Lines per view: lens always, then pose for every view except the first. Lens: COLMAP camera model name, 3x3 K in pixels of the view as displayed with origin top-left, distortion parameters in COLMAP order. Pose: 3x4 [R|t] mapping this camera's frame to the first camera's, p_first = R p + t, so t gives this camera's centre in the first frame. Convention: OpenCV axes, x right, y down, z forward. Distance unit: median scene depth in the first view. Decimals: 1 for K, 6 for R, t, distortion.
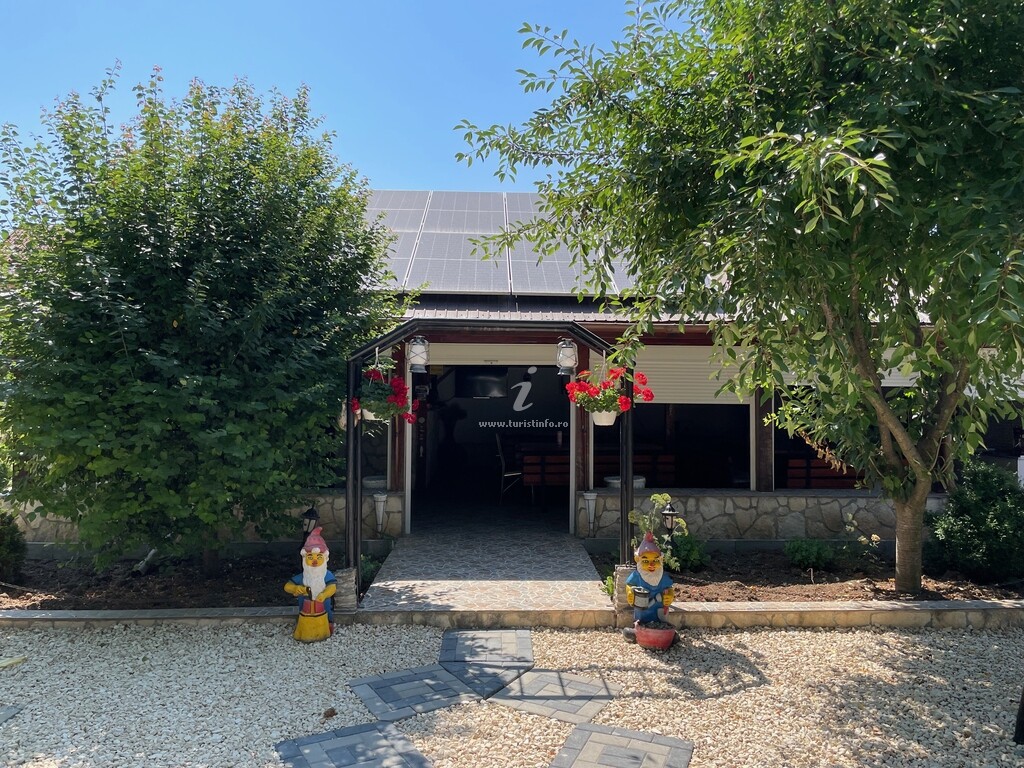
lens RADIAL K [[784.2, 0, 511.0], [0, 784.2, 380.8], [0, 0, 1]] dist [0.084355, -0.112515]
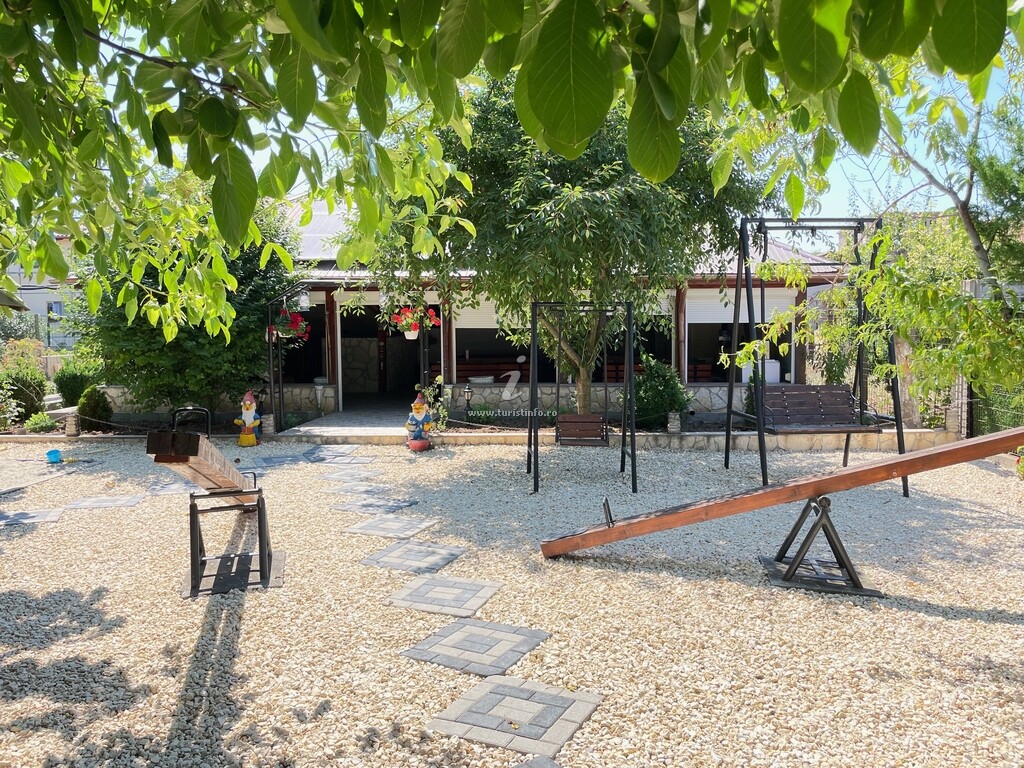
lens RADIAL K [[784.2, 0, 514.8], [0, 784.2, 386.1], [0, 0, 1]] dist [0.084355, -0.112515]
pose [[0.995317, -0.005814, -0.096493, 0.577638], [0.014415, 0.995956, 0.088679, 0.009356], [0.095587, -0.089654, 0.991375, -0.843338]]
